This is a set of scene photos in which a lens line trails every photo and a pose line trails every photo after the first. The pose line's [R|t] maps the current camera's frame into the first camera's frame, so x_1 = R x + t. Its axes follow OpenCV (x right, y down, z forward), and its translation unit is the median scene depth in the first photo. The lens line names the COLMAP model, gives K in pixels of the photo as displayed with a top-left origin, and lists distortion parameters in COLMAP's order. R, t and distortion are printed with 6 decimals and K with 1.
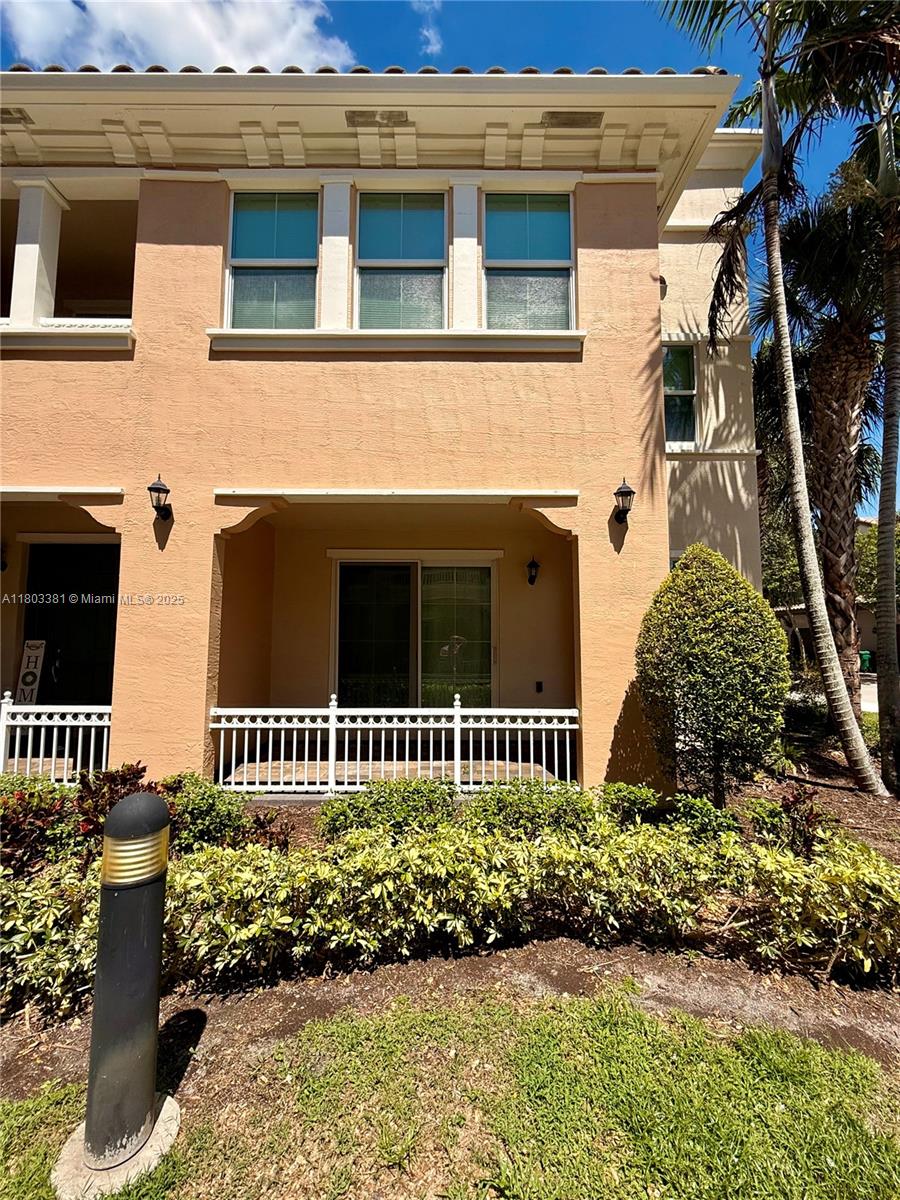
lens RADIAL K [[481.5, 0, 450.0], [0, 481.5, 600.0], [0, 0, 1]] dist [-0.000812, 0.000093]
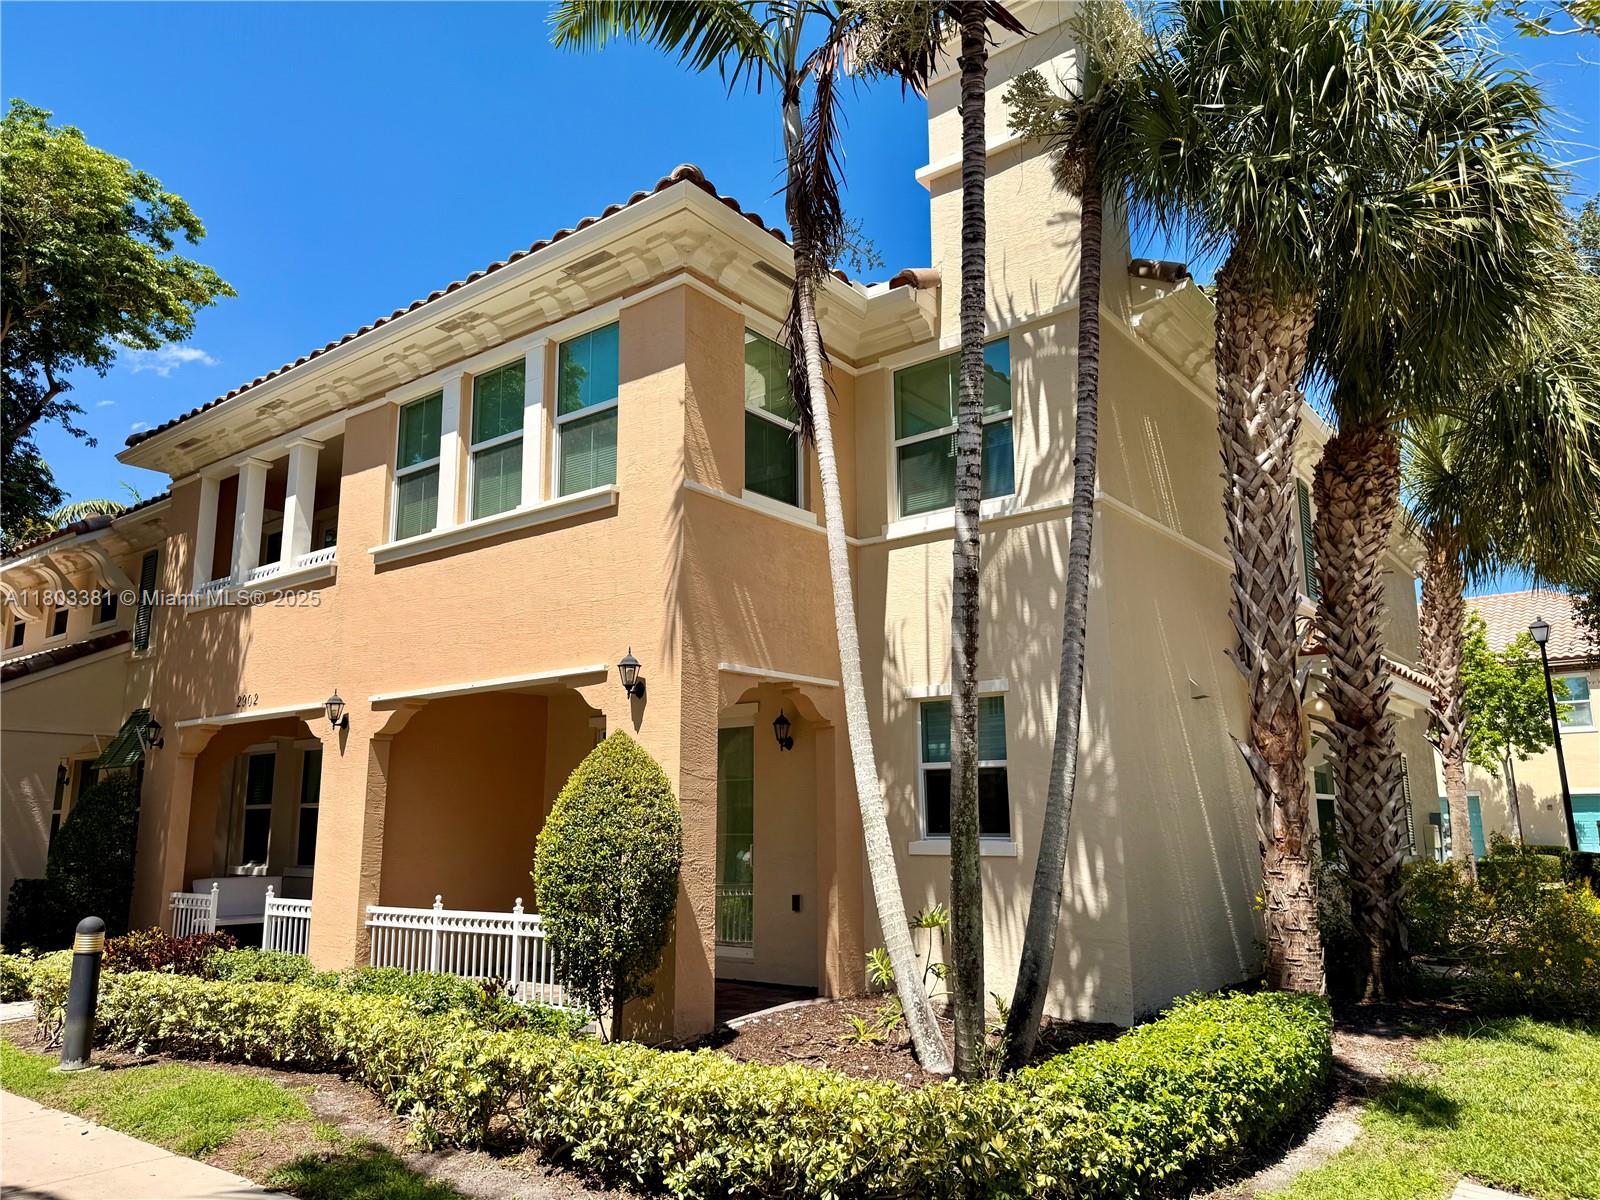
lens RADIAL K [[1102.1, 0, 794.0], [0, 1102.1, 593.7], [0, 0, 1]] dist [0.081389, -0.110777]
pose [[0.789607, -0.133208, -0.598979, 1.720016], [0.064368, 0.988748, -0.135036, -0.057768], [0.610227, 0.068070, 0.789297, -0.389931]]
